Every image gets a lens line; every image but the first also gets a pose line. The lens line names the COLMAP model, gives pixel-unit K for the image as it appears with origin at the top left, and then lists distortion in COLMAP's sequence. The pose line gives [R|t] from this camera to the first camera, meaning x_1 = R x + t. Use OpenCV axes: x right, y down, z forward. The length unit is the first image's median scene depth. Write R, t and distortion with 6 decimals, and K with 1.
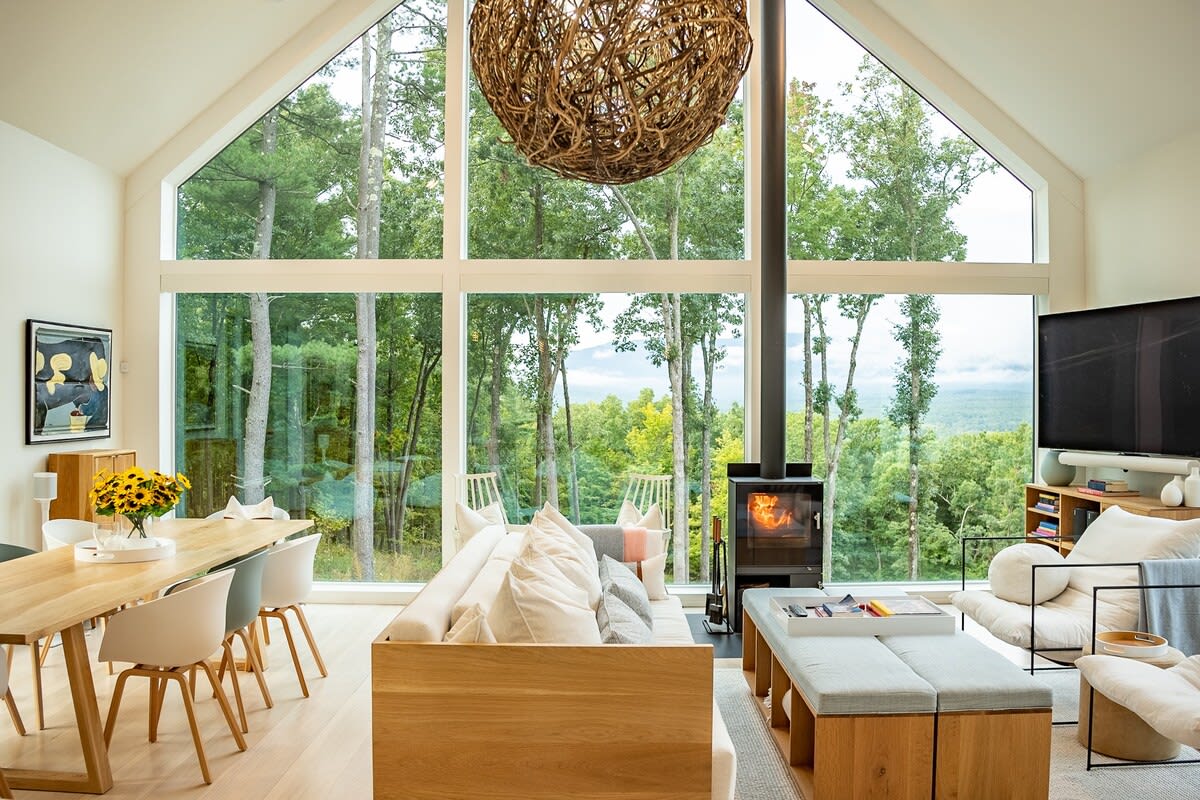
lens RADIAL K [[1006.8, 0, 633.1], [0, 1006.8, 401.4], [0, 0, 1]] dist [-0.109214, 0.001693]
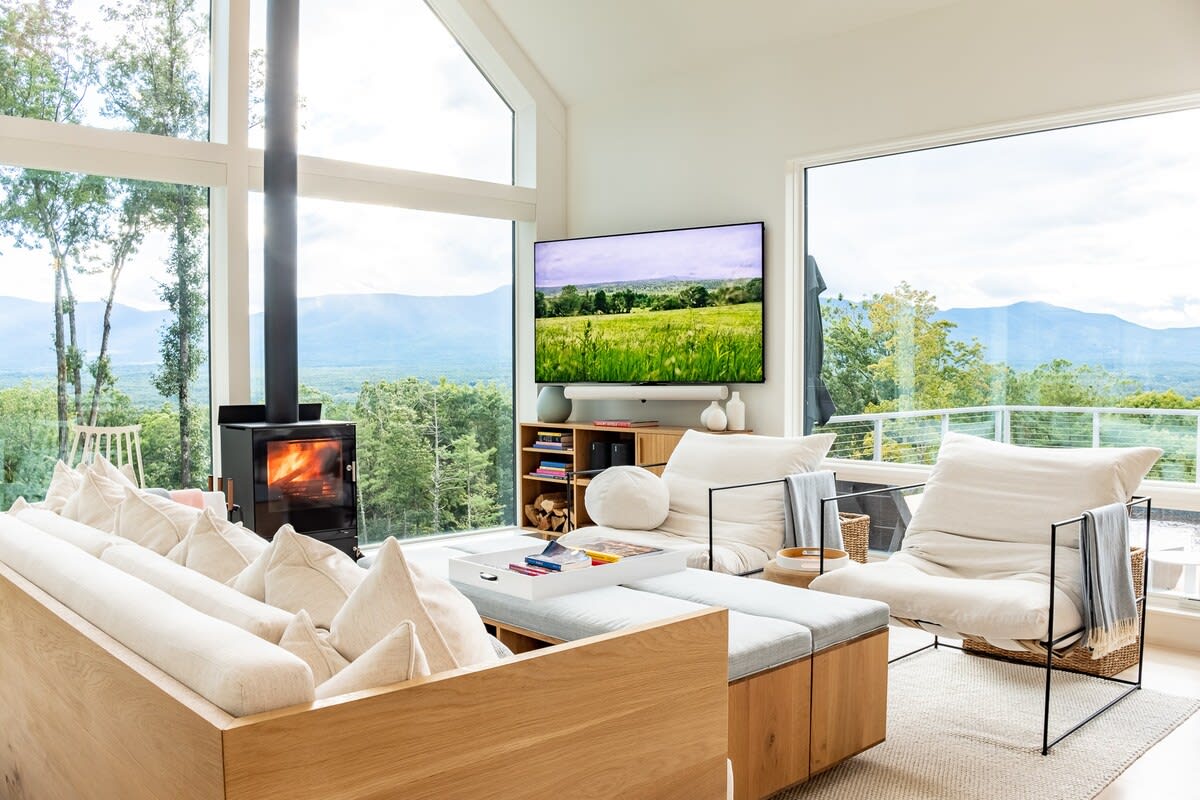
lens RADIAL K [[1006.8, 0, 646.4], [0, 1006.8, 414.5], [0, 0, 1]] dist [-0.109214, 0.001693]
pose [[0.724145, -0.035260, 0.688746, -0.170114], [0.007467, 0.999034, 0.043294, 0.035018], [-0.689607, -0.026209, 0.723709, 0.227034]]
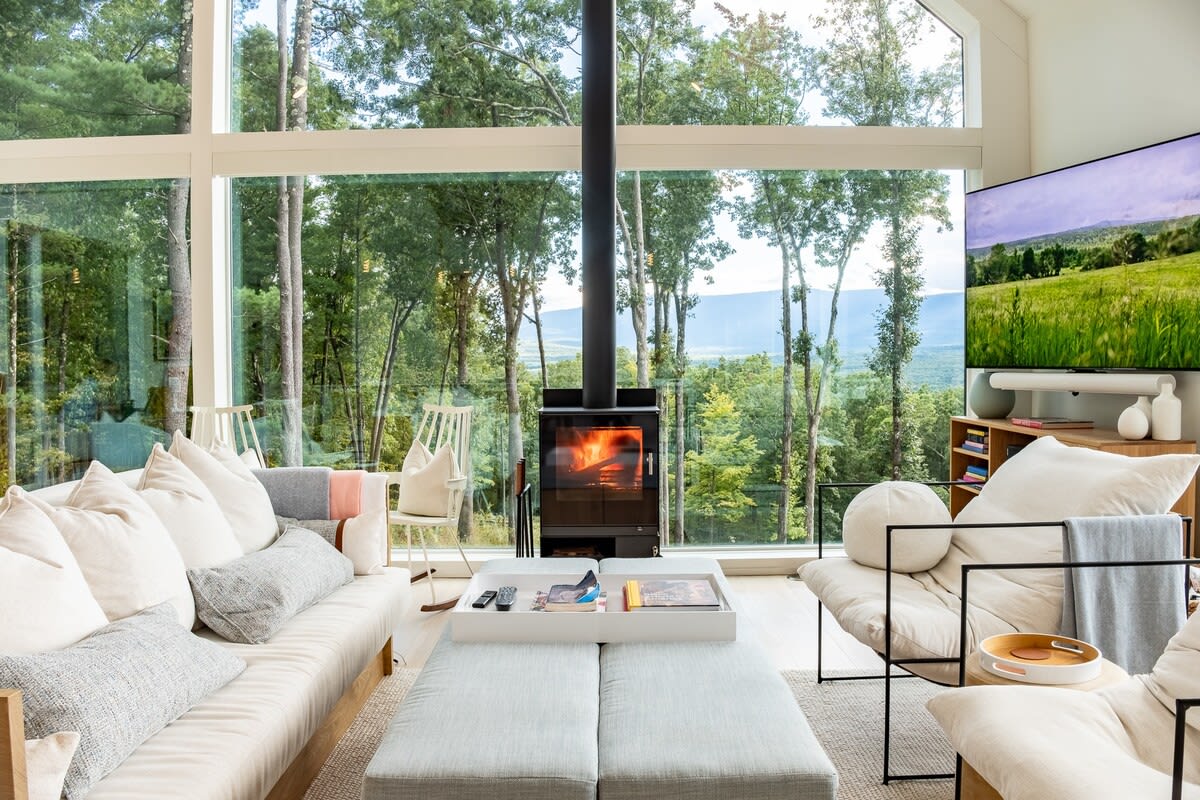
lens RADIAL K [[1006.8, 0, 626.3], [0, 1006.8, 372.4], [0, 0, 1]] dist [-0.109214, 0.001693]
pose [[0.999932, -0.009004, -0.007436, 0.151960], [0.009093, 0.999887, 0.011946, 0.037401], [0.007327, -0.012013, 0.999901, 0.230094]]
